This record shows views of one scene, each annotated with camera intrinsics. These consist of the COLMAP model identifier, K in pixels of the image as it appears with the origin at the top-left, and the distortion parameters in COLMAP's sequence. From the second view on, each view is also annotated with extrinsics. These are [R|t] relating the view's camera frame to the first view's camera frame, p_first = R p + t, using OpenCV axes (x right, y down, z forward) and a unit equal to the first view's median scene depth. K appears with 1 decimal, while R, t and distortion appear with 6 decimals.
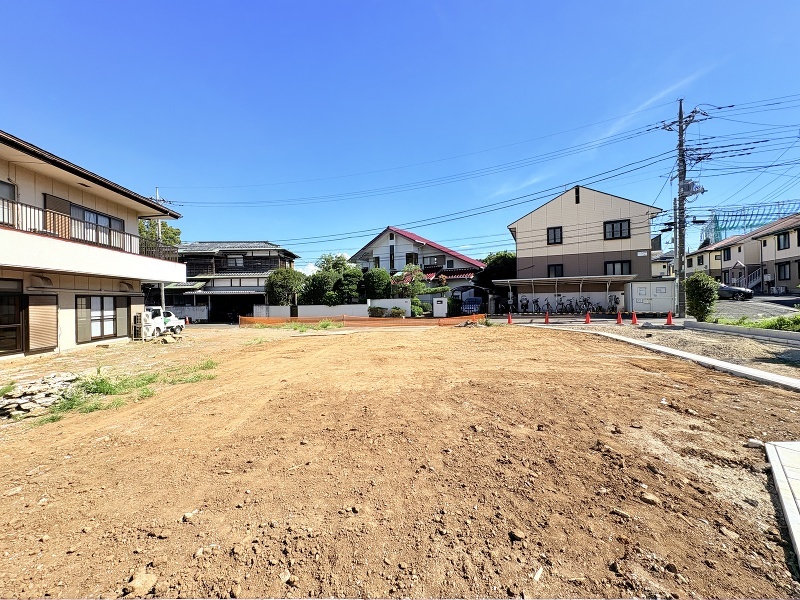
lens RADIAL K [[315.6, 0, 401.7], [0, 315.6, 296.5], [0, 0, 1]] dist [-0.000074, -0.000109]
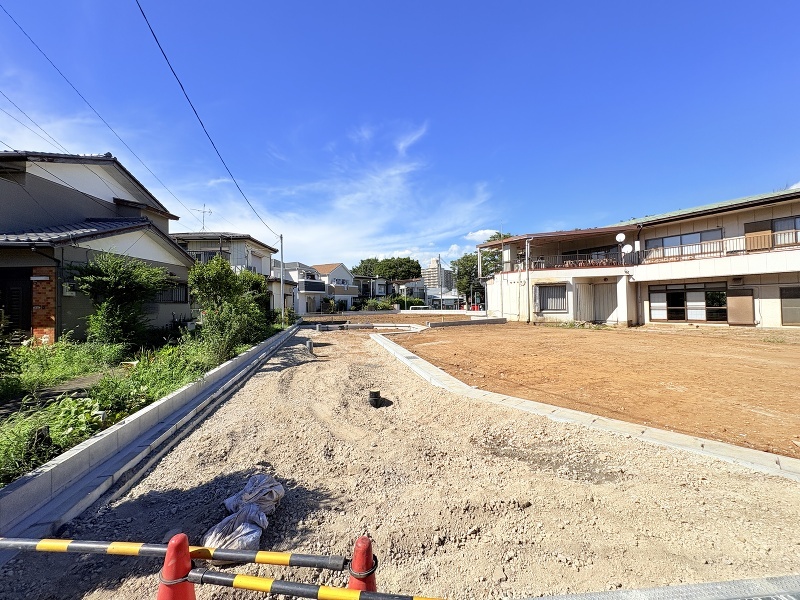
lens RADIAL K [[325.9, 0, 387.7], [0, 325.9, 300.3], [0, 0, 1]] dist [0.001407, 0.000085]
pose [[-0.913093, 0.032680, -0.406439, 0.557839], [0.041512, 0.999054, -0.012928, -0.002087], [0.405632, -0.028677, -0.913587, 0.861228]]
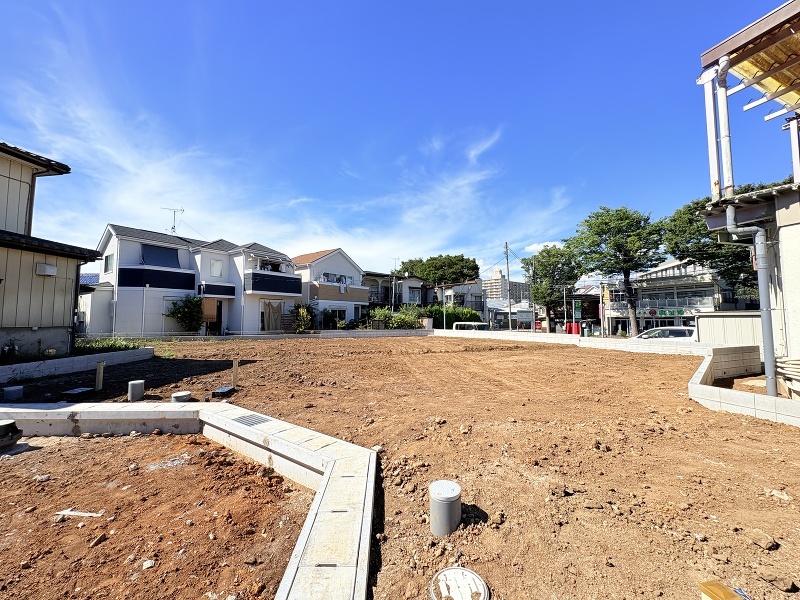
lens RADIAL K [[320.1, 0, 404.5], [0, 320.1, 299.2], [0, 0, 1]] dist [0.001852, 0.000198]
pose [[-0.966583, 0.005710, -0.256289, 0.052488], [0.022666, 0.997740, -0.063254, 0.001028], [0.255349, -0.066949, -0.964528, 0.100200]]
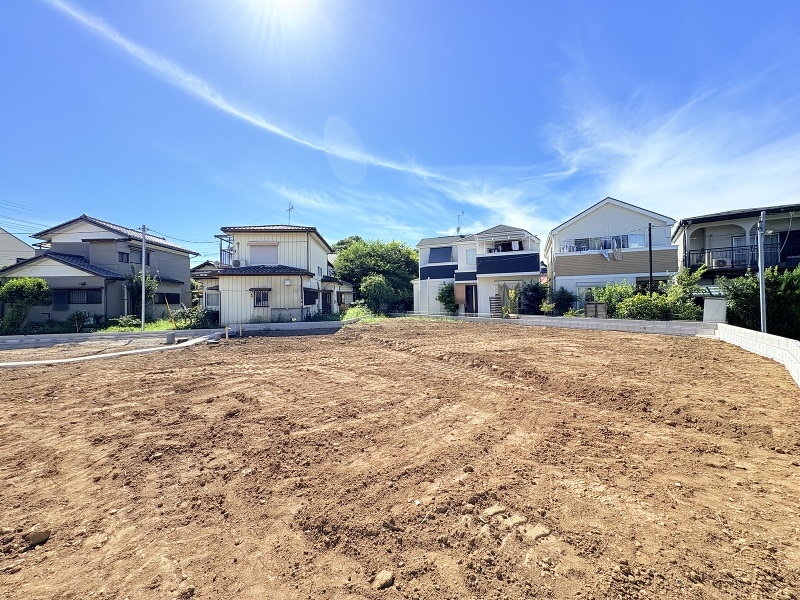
lens RADIAL K [[308.9, 0, 386.8], [0, 308.9, 326.1], [0, 0, 1]] dist [-0.002233, -0.000430]
pose [[-0.435559, -0.047524, 0.898905, -0.503164], [0.012121, 0.998205, 0.058648, 0.005426], [-0.900078, 0.036440, -0.434202, -0.251258]]
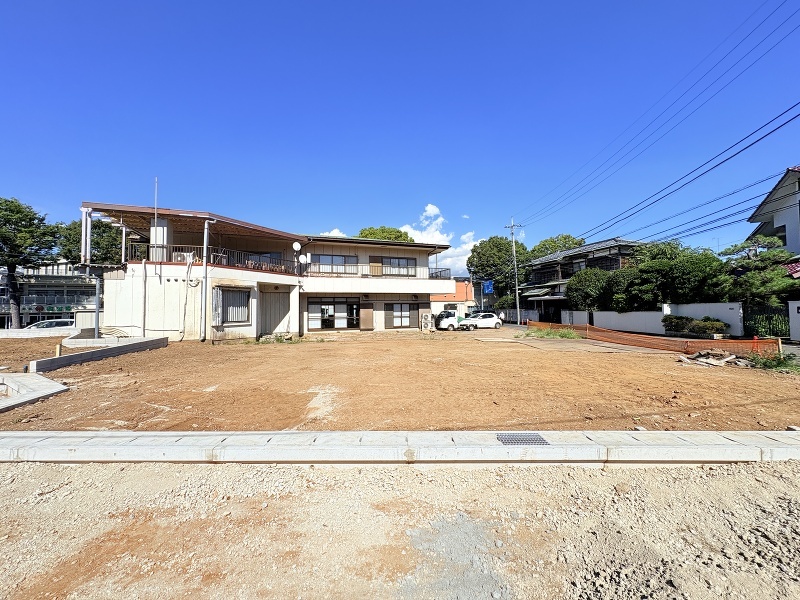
lens RADIAL K [[315.6, 0, 401.7], [0, 315.6, 296.5], [0, 0, 1]] dist [-0.000074, -0.000109]
pose [[0.216757, -0.025558, -0.975891, 0.484457], [0.015675, 0.999619, -0.022698, -0.000982], [0.976100, -0.010377, 0.217076, 0.370499]]
